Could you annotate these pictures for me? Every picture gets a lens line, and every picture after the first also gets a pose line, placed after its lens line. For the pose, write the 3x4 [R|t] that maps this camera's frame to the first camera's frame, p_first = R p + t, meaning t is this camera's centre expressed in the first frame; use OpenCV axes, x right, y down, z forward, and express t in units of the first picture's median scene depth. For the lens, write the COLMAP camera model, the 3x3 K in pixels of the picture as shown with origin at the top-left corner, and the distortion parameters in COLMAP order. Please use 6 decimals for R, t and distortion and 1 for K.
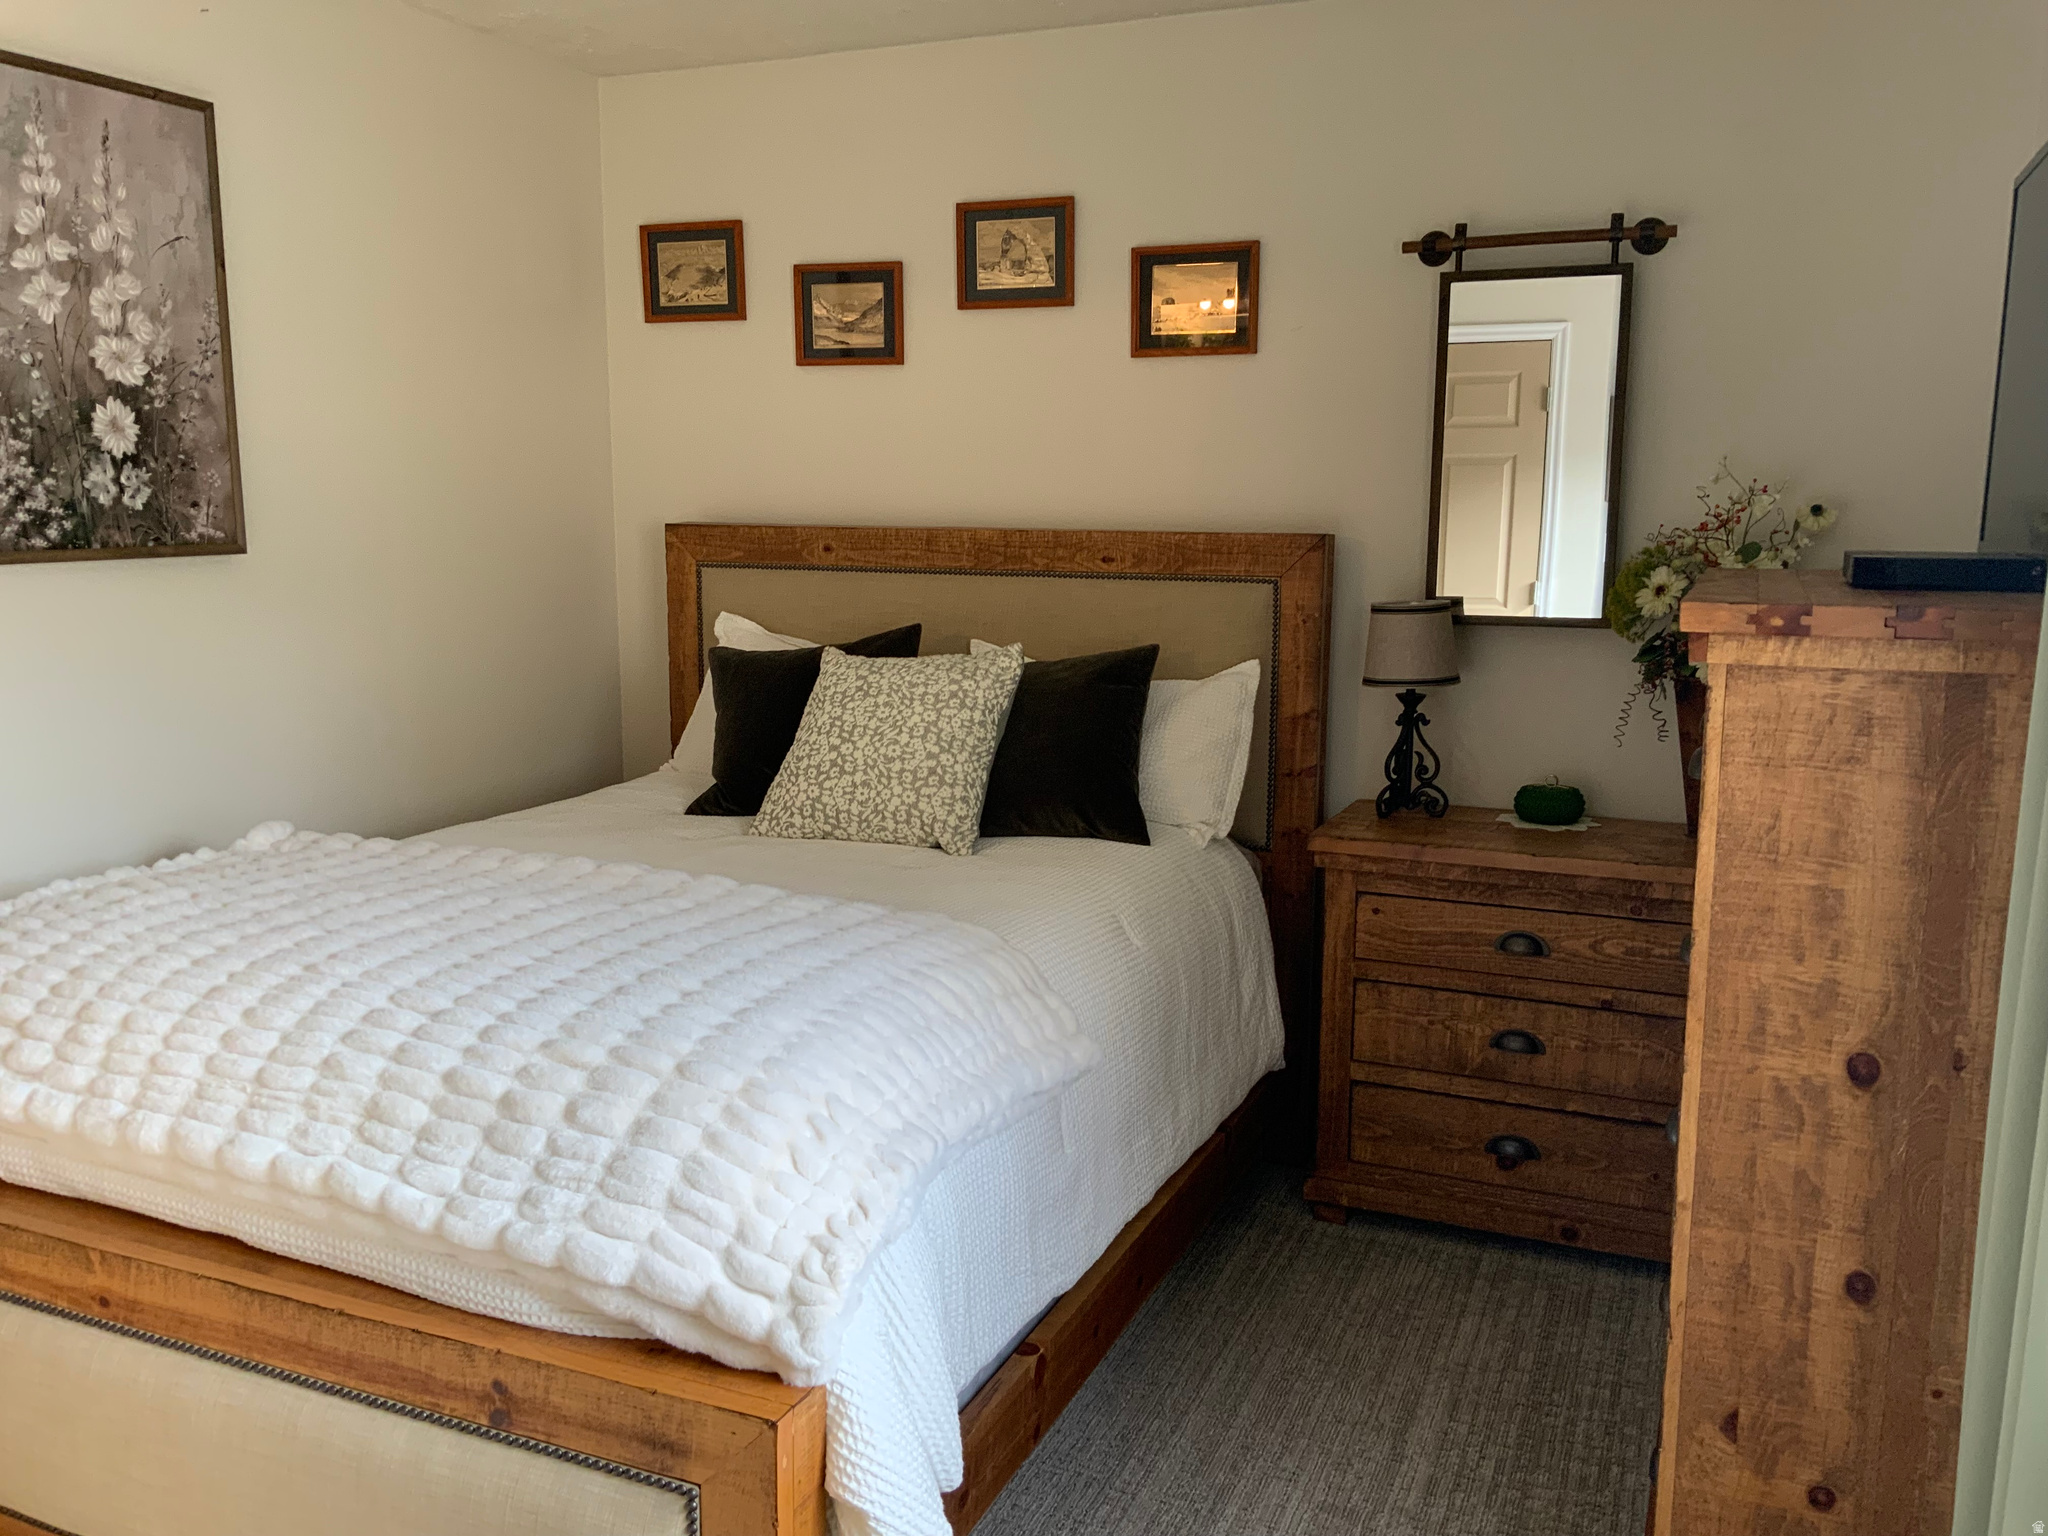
lens RADIAL K [[1707.0, 0, 1021.4], [0, 1707.0, 767.6], [0, 0, 1]] dist [0.003652, 0.000702]
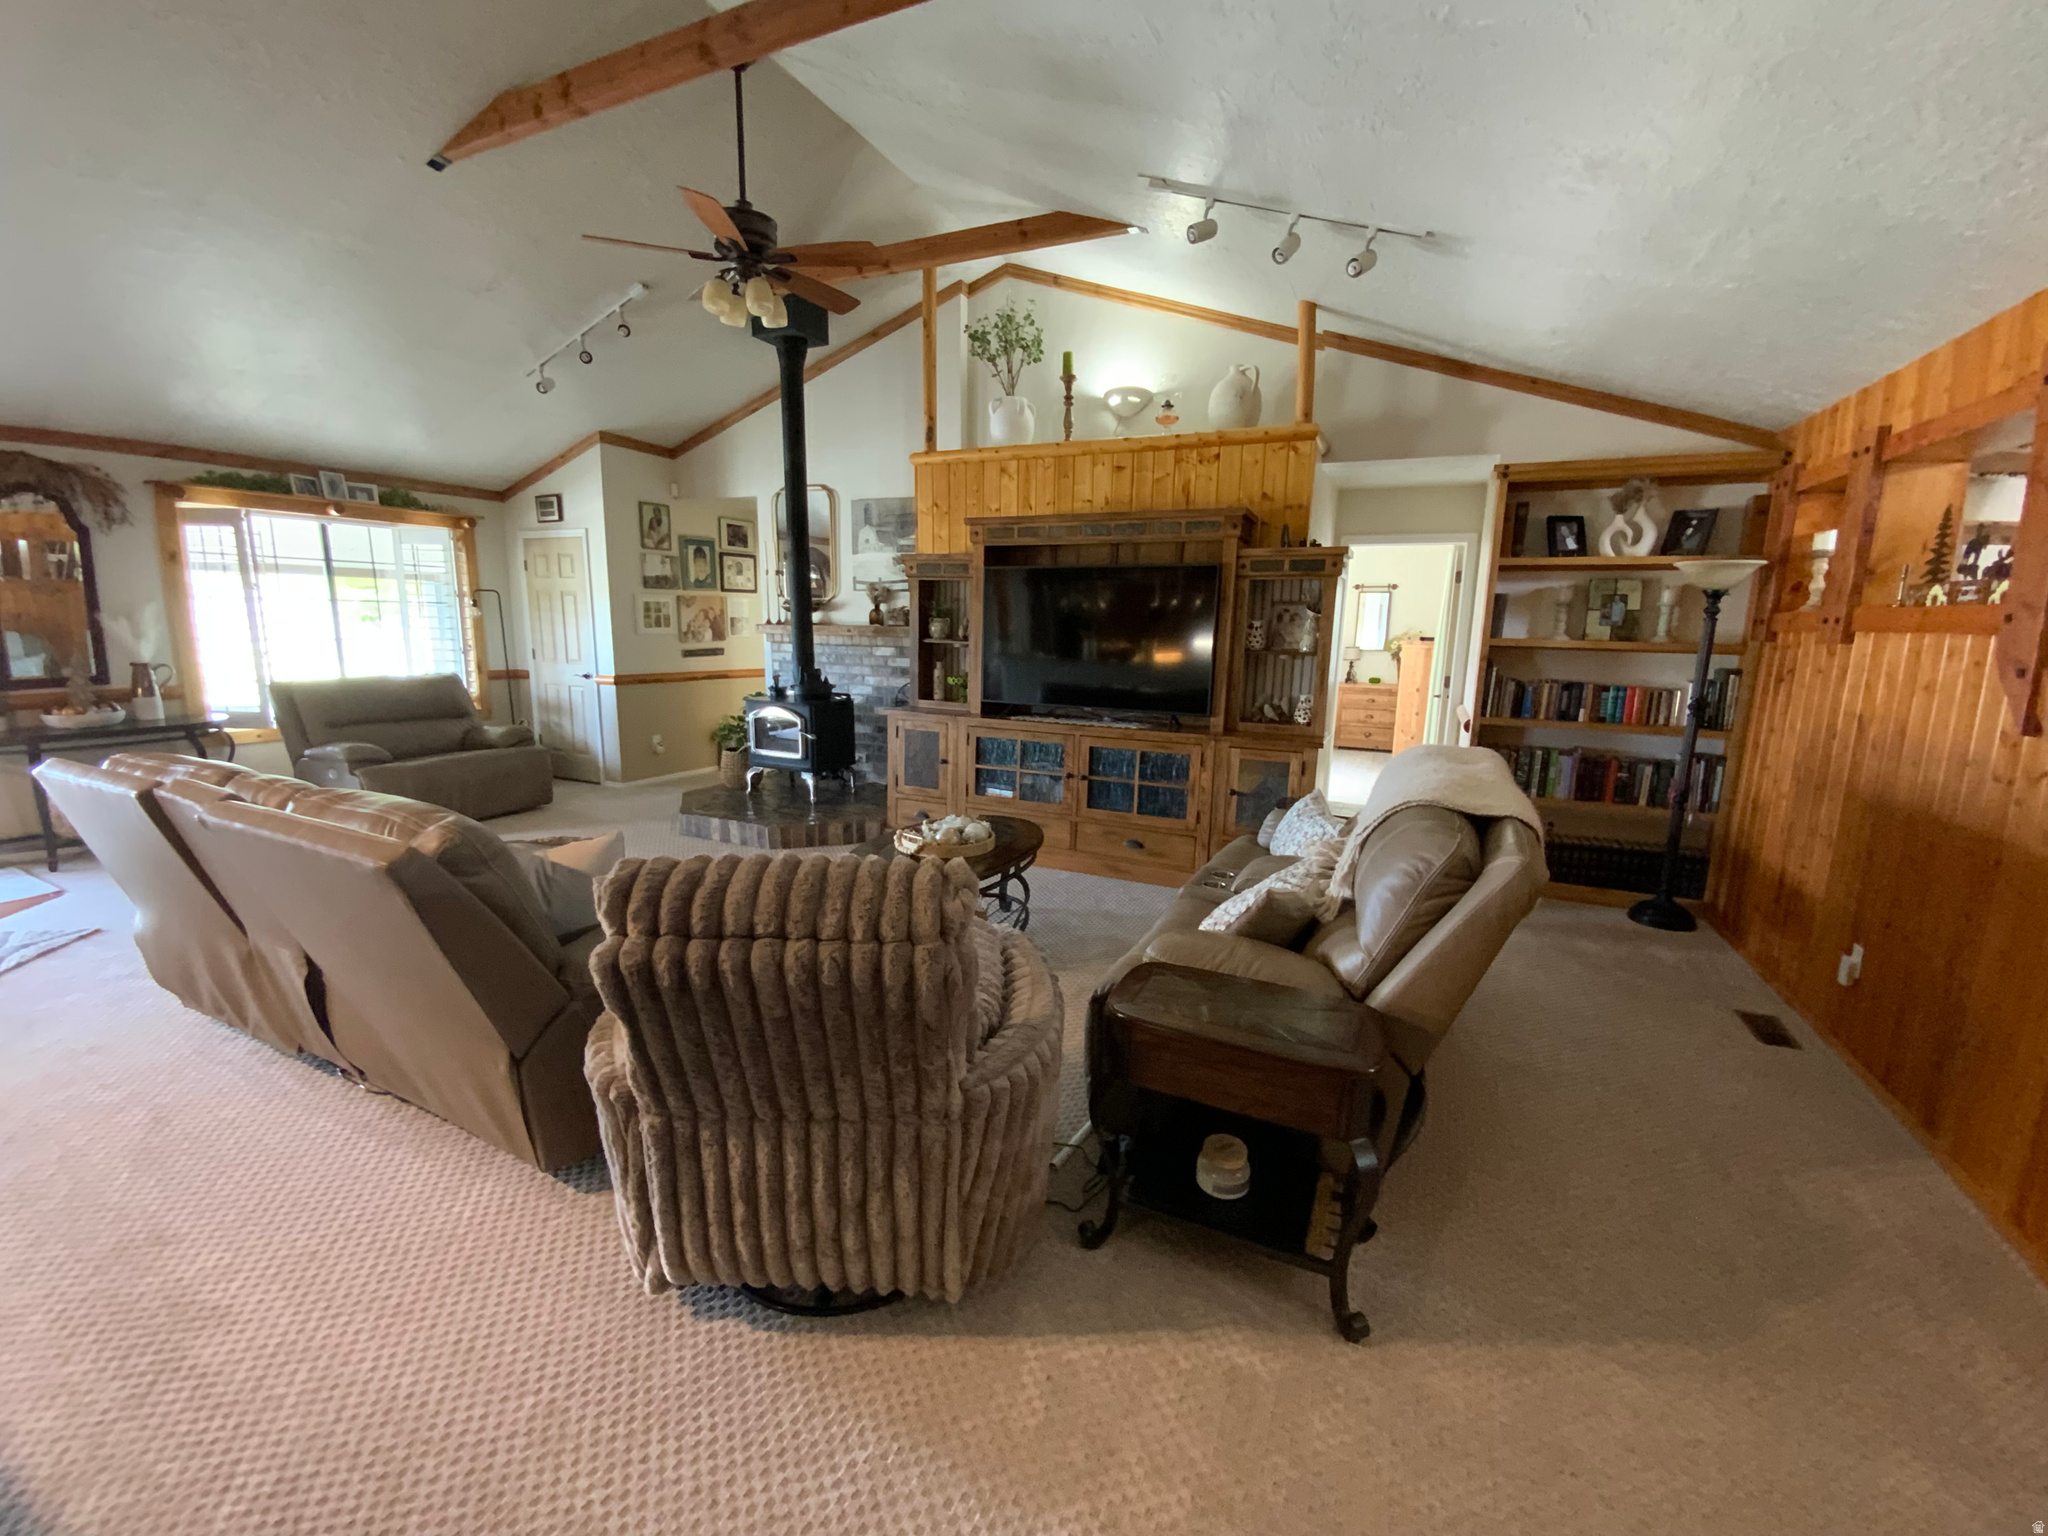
lens RADIAL K [[833.9, 0, 1027.1], [0, 833.9, 769.8], [0, 0, 1]] dist [-0.002665, -0.000097]
pose [[0.998972, 0.023713, -0.038623, -0.846492], [-0.022935, 0.999527, 0.020468, 0.324056], [0.039091, -0.019561, 0.999044, -2.123749]]
